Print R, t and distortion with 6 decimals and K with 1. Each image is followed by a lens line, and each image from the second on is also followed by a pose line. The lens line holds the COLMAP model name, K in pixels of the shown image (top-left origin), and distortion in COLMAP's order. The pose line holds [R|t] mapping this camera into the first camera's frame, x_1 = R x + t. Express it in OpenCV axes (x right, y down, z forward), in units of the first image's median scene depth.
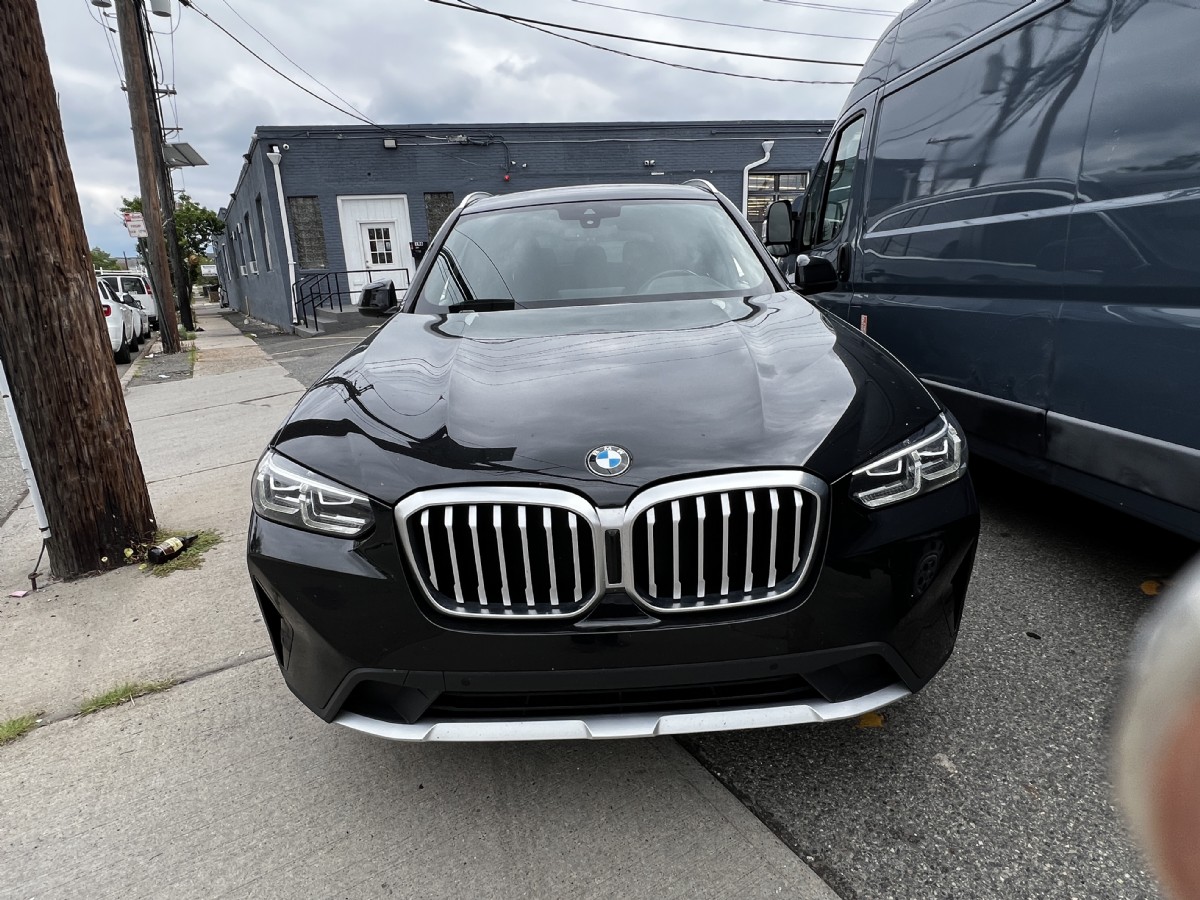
lens RADIAL K [[642.9, 0, 593.0], [0, 642.9, 454.6], [0, 0, 1]] dist [-0.004088, 0.002929]
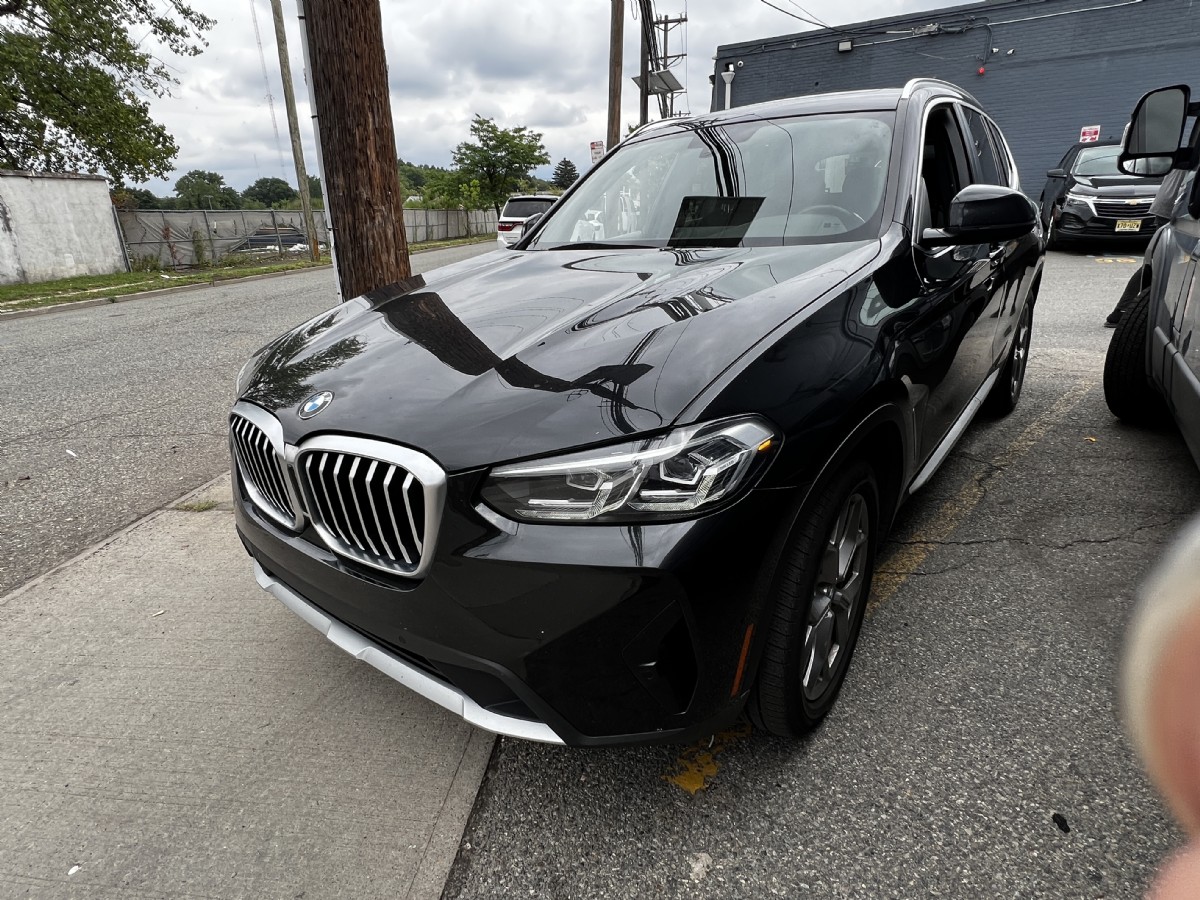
lens RADIAL K [[642.9, 0, 593.2], [0, 642.9, 451.4], [0, 0, 1]] dist [-0.004088, 0.002929]
pose [[0.778791, 0.228348, -0.584245, 0.459928], [-0.161405, 0.972975, 0.165129, -0.075043], [0.606162, -0.034301, 0.794601, 0.177695]]
